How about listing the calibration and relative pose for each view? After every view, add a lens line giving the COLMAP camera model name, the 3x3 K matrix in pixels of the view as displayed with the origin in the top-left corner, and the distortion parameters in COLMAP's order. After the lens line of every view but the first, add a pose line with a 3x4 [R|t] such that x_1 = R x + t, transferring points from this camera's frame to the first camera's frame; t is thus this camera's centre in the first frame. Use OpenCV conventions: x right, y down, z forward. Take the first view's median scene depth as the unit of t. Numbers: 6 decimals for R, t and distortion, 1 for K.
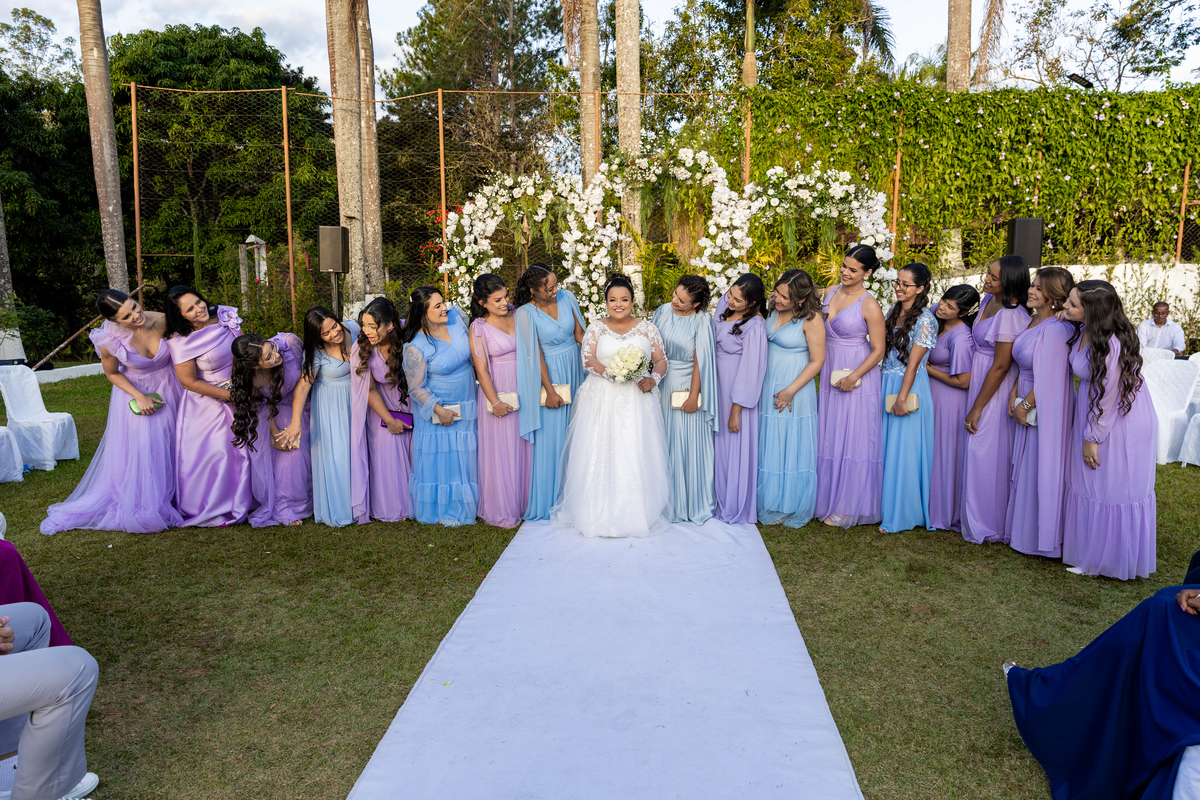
lens RADIAL K [[810.7, 0, 601.7], [0, 810.7, 397.6], [0, 0, 1]] dist [0.021372, -0.006097]
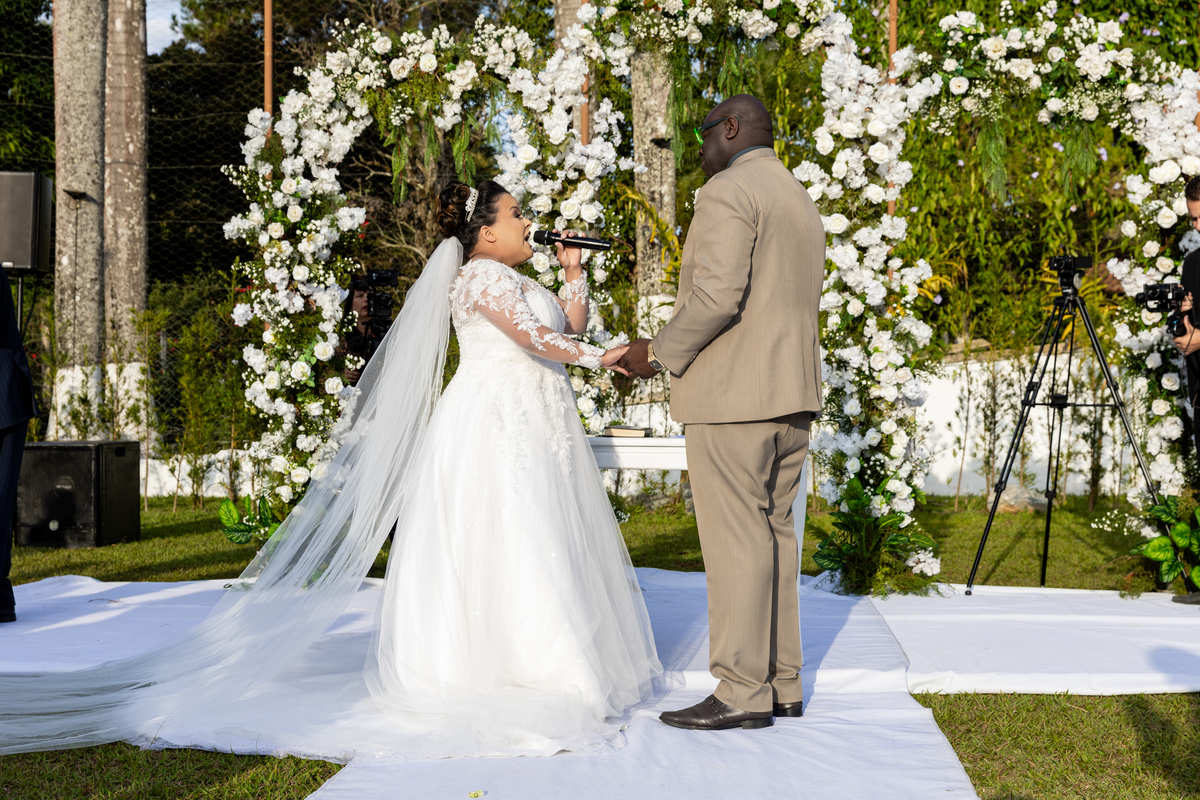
lens RADIAL K [[1621.0, 0, 602.4], [0, 1621.0, 400.7], [0, 0, 1]] dist [0.001544, 0.059582]
pose [[0.999987, 0.005079, -0.000459, 0.012623], [-0.005095, 0.991170, -0.132497, 0.056474], [-0.000218, 0.132497, 0.991183, 0.112229]]
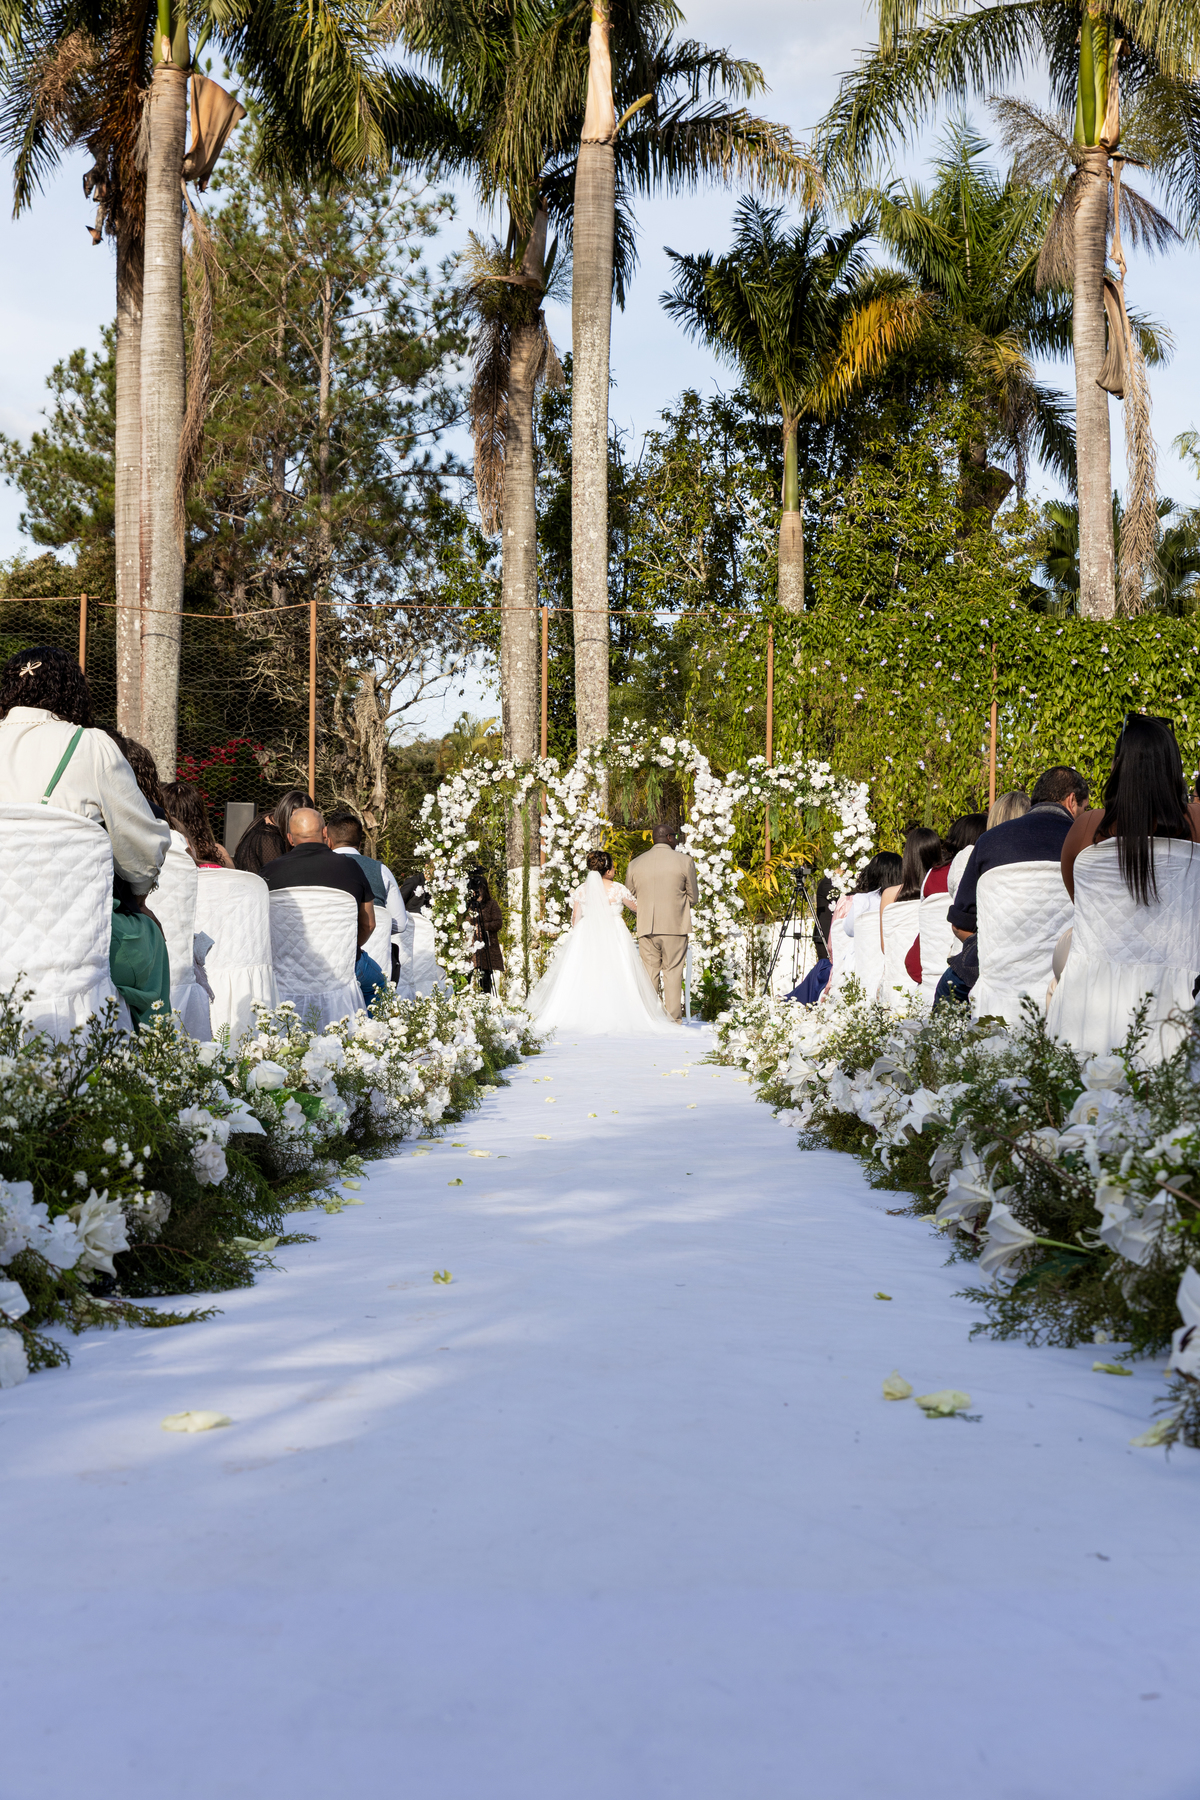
lens RADIAL K [[2444.8, 0, 605.0], [0, 2444.8, 901.8], [0, 0, 1]] dist [0.007372, 0.009552]
pose [[0.997955, 0.014231, 0.062318, -0.155062], [-0.004163, 0.987301, -0.158803, 0.364411], [-0.063786, 0.158219, 0.985342, -1.885603]]
